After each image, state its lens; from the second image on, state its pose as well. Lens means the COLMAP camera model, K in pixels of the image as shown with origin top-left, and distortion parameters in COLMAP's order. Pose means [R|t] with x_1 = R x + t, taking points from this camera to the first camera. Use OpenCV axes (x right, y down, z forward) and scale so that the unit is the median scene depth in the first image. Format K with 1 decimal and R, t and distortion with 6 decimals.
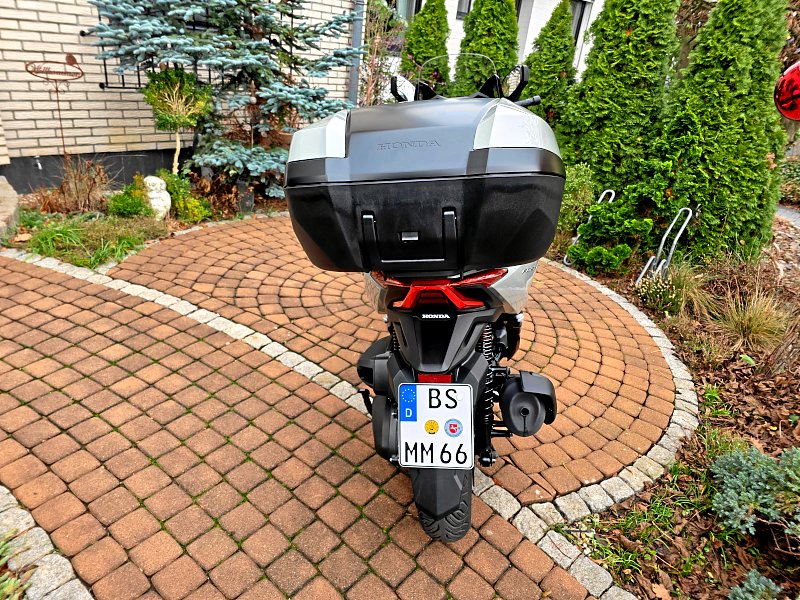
lens RADIAL K [[541.3, 0, 403.7], [0, 541.3, 300.6], [0, 0, 1]] dist [0.039503, -0.041258]
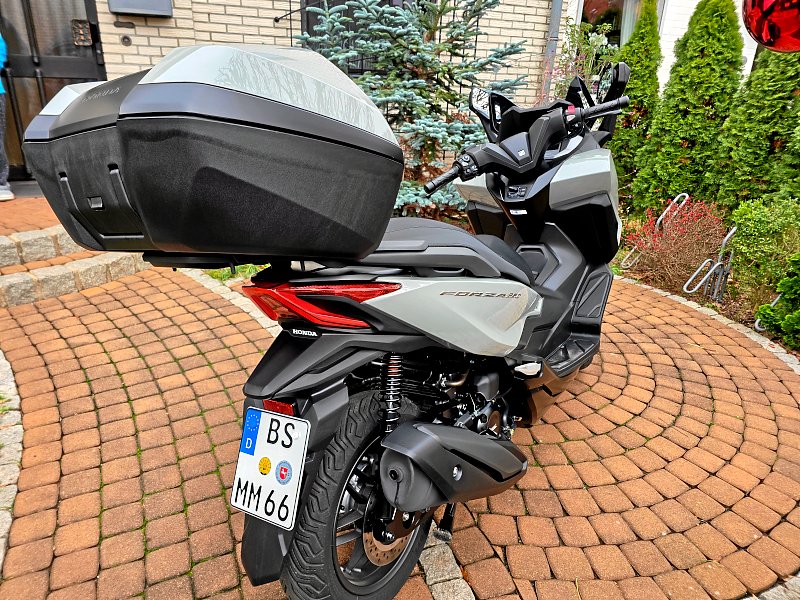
lens RADIAL K [[541.3, 0, 395.4], [0, 541.3, 303.9], [0, 0, 1]] dist [0.039503, -0.041258]
pose [[0.898684, 0.090185, -0.429224, 0.550568], [-0.126764, 0.990274, -0.057343, 0.015554], [0.419878, 0.105943, 0.901376, 0.324101]]
